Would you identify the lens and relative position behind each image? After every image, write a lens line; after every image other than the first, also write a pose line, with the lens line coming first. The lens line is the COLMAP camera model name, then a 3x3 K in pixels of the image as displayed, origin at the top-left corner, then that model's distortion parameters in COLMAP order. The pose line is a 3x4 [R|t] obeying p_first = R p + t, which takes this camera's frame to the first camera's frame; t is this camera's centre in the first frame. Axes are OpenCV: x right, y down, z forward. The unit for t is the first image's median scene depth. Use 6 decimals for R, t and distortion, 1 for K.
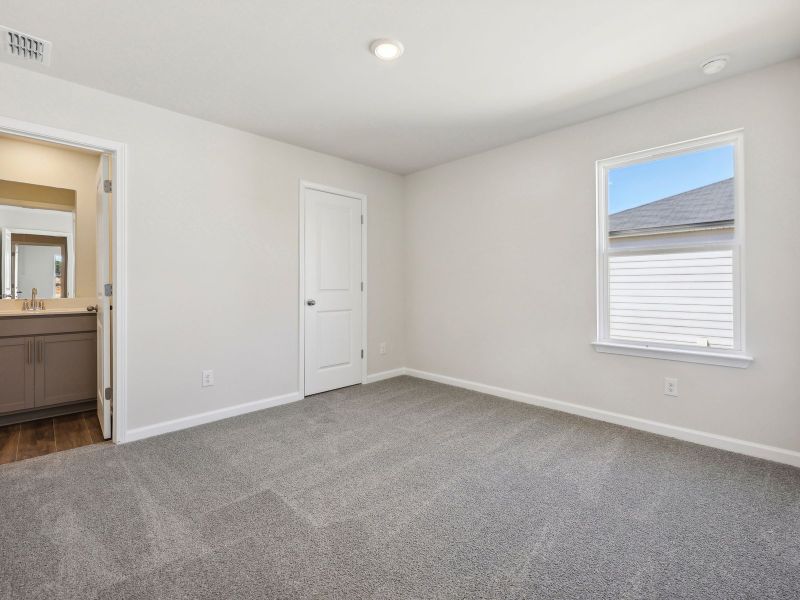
lens RADIAL K [[378.2, 0, 399.8], [0, 378.2, 286.8], [0, 0, 1]] dist [-0.002176, -0.001446]
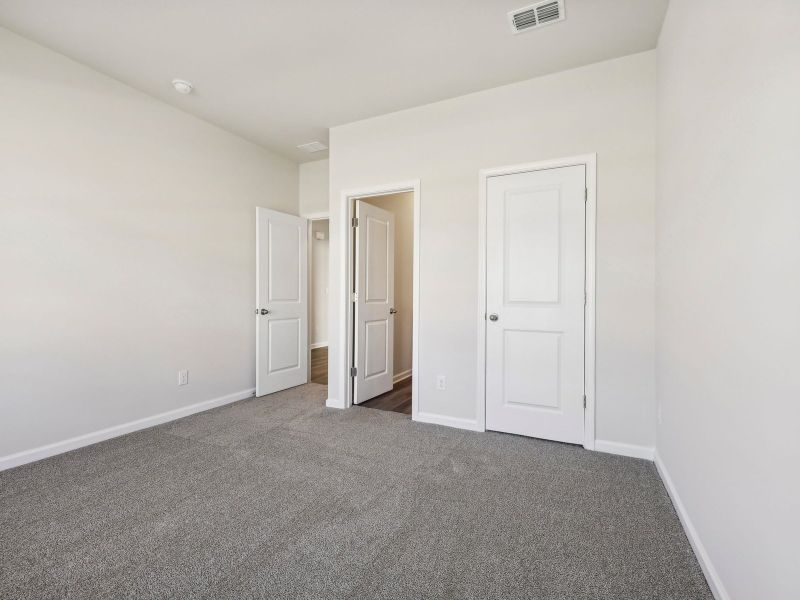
lens RADIAL K [[370.4, 0, 400.5], [0, 370.4, 295.0], [0, 0, 1]] dist [0.002229, 0.000589]
pose [[0.317895, 0.001609, -0.948125, 0.457589], [-0.005425, 0.999985, -0.000122, -0.004108], [0.948110, 0.005182, 0.317899, 0.563592]]
